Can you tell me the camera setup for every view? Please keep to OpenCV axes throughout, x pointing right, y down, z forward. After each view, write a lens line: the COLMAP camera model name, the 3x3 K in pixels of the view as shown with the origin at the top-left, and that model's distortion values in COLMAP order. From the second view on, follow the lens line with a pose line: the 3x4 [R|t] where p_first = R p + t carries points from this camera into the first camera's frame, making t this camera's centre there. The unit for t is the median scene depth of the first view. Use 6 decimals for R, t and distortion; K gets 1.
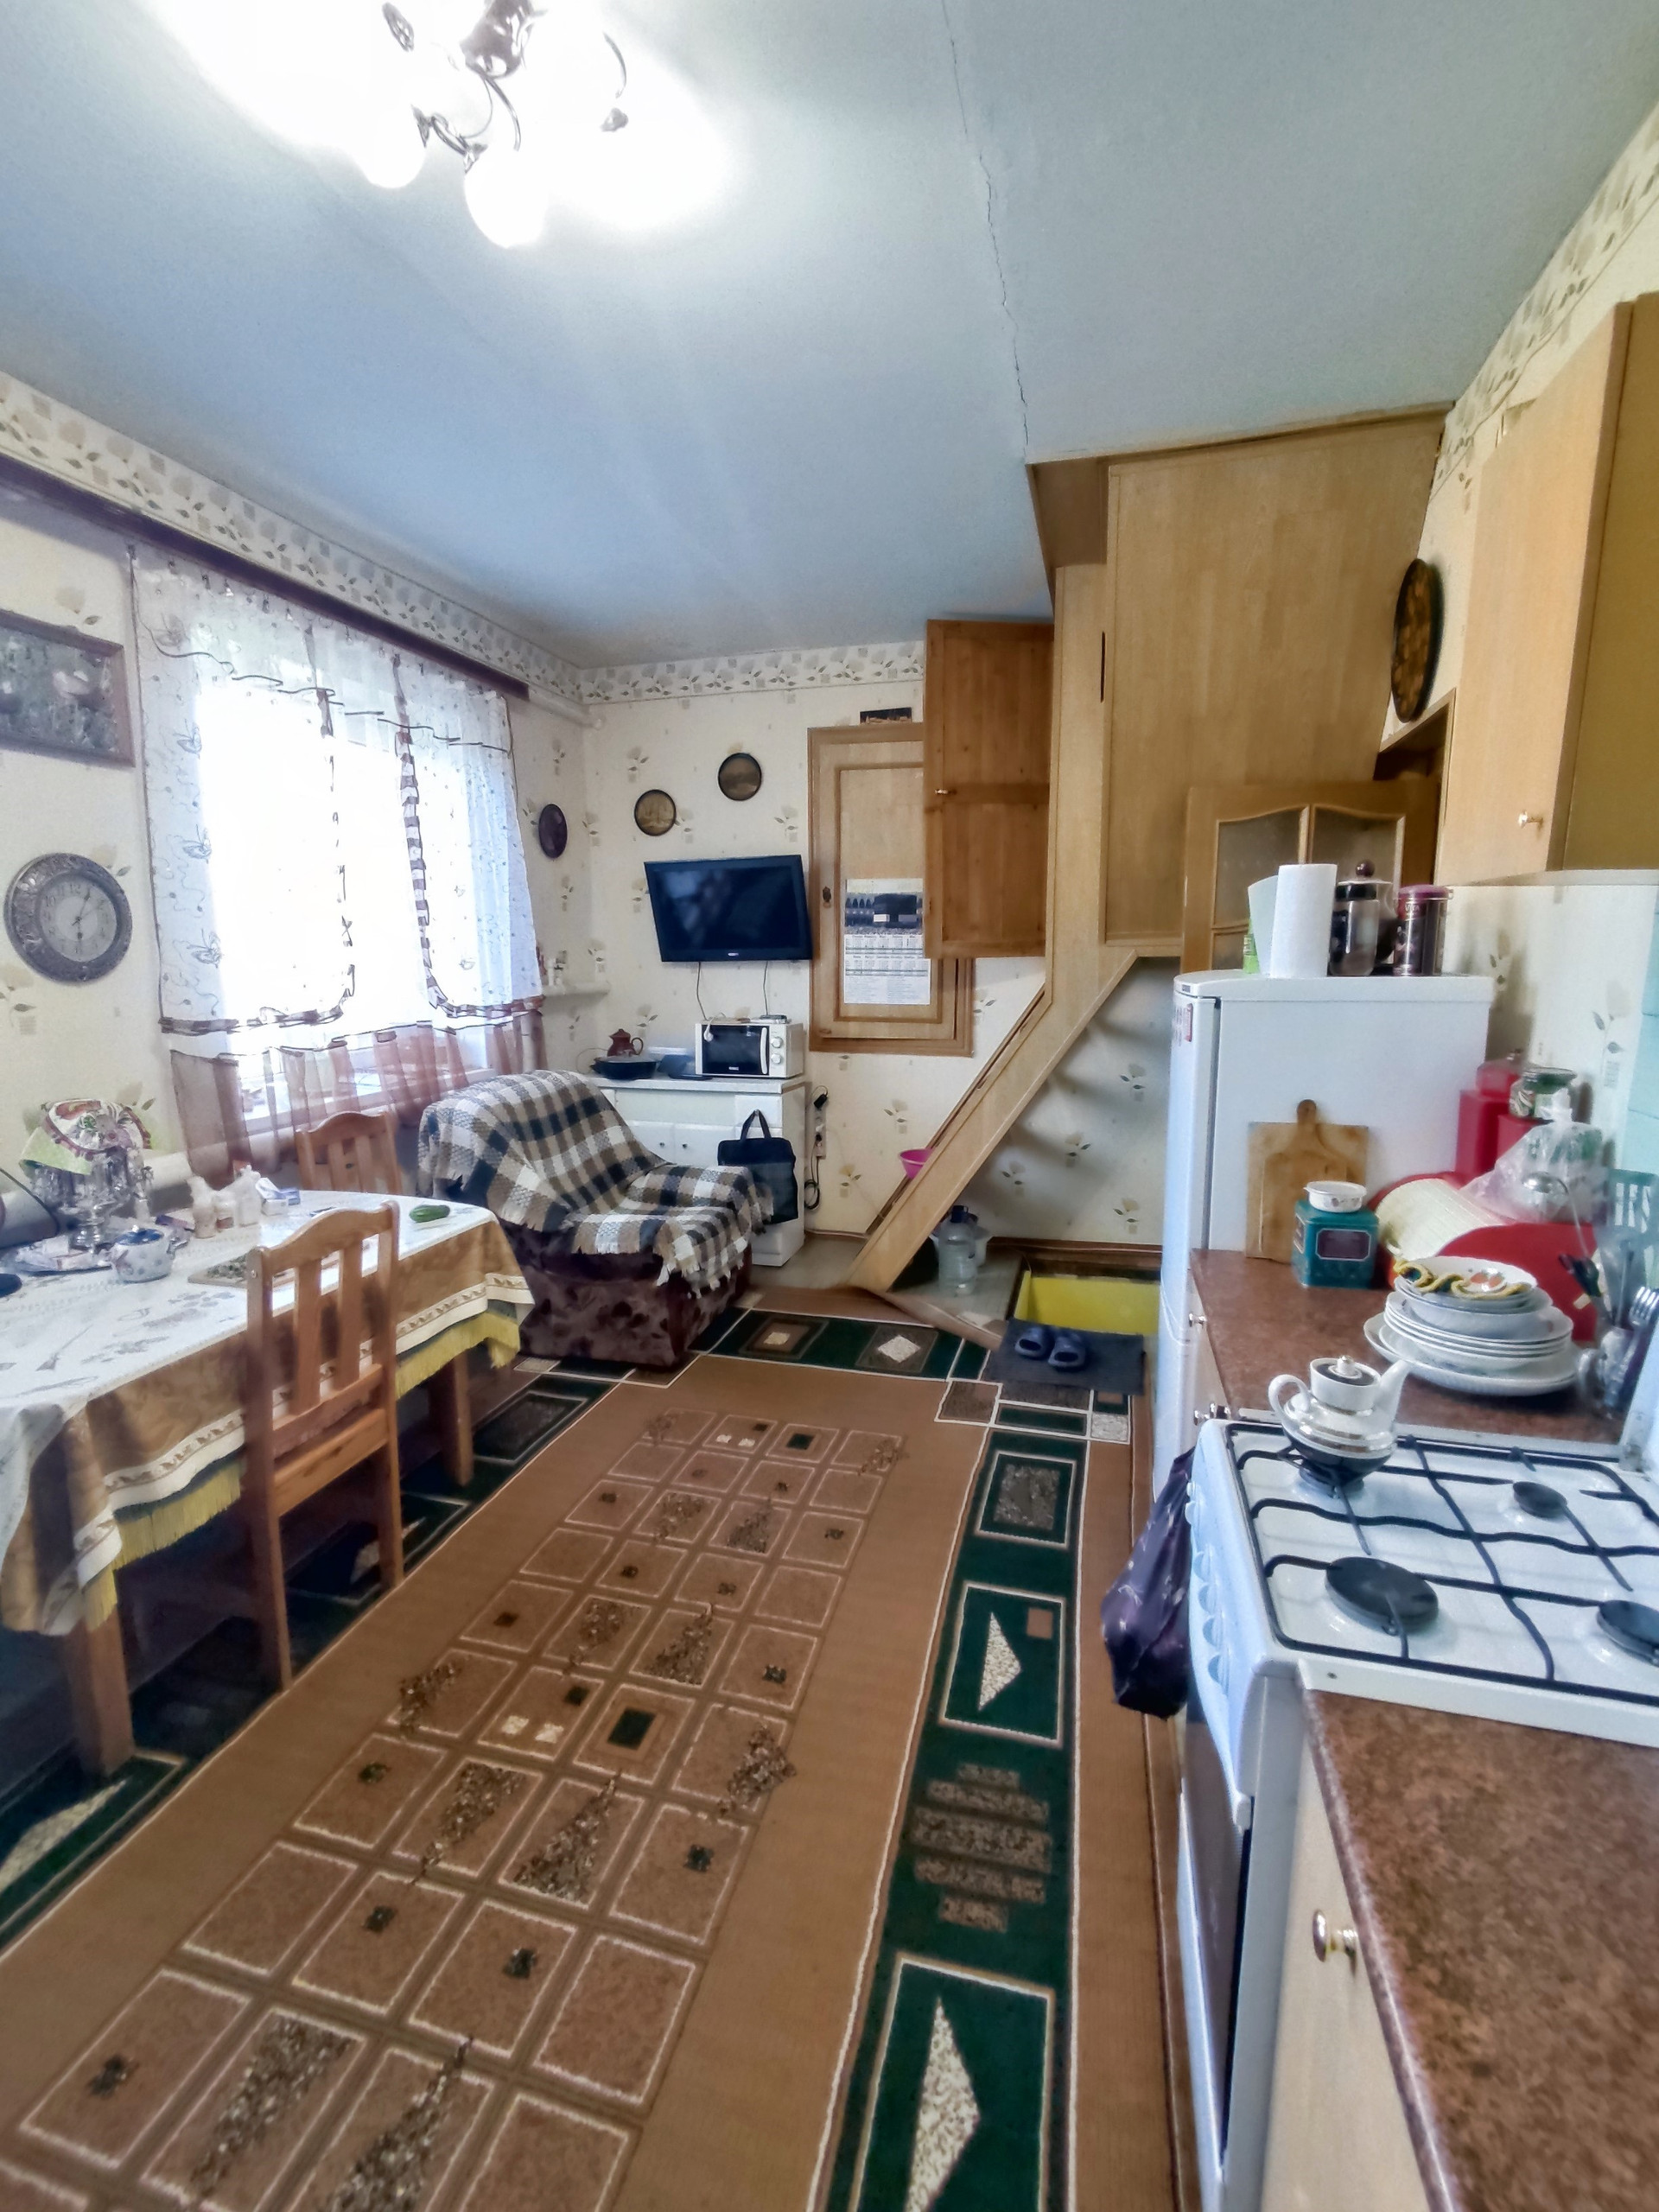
lens RADIAL K [[1002.5, 0, 822.7], [0, 1002.5, 1098.8], [0, 0, 1]] dist [0.004542, 0.000689]
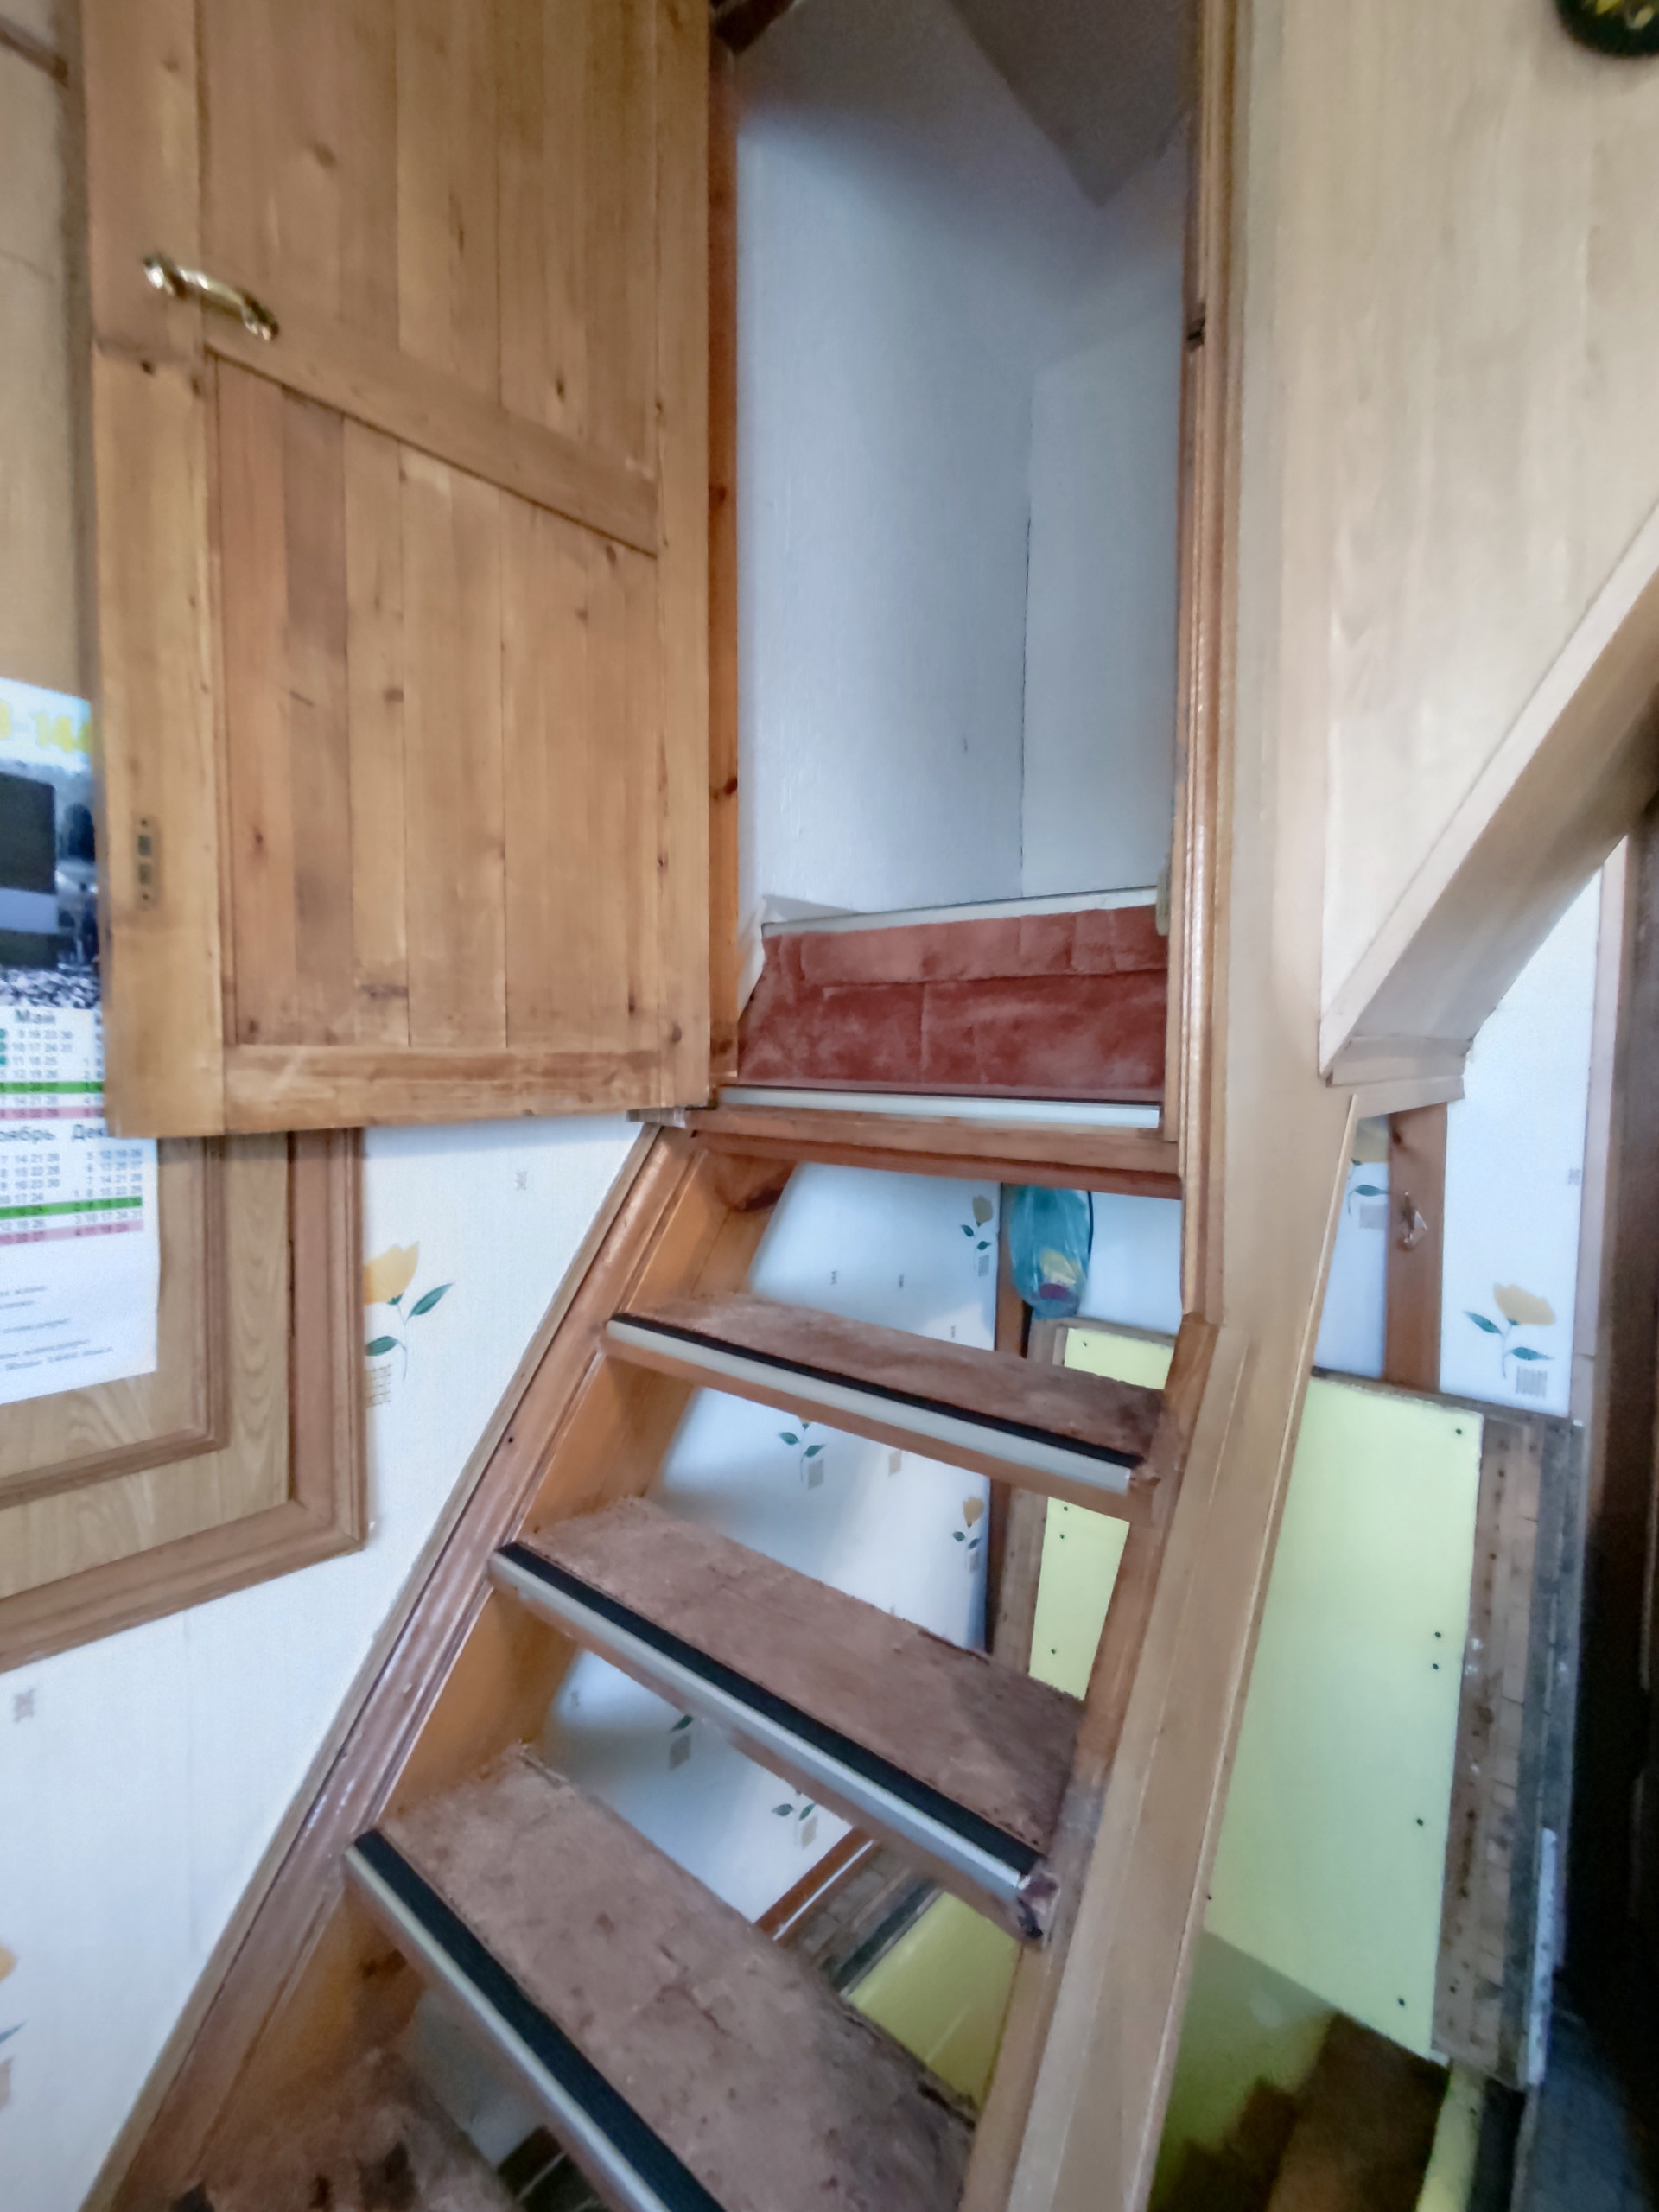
lens RADIAL K [[1002.5, 0, 825.4], [0, 1002.5, 1109.2], [0, 0, 1]] dist [0.004542, 0.000689]
pose [[0.422751, -0.039694, 0.905376, -0.012156], [0.130634, 0.991276, -0.017537, -0.123745], [-0.896781, 0.125687, 0.424248, 0.793178]]
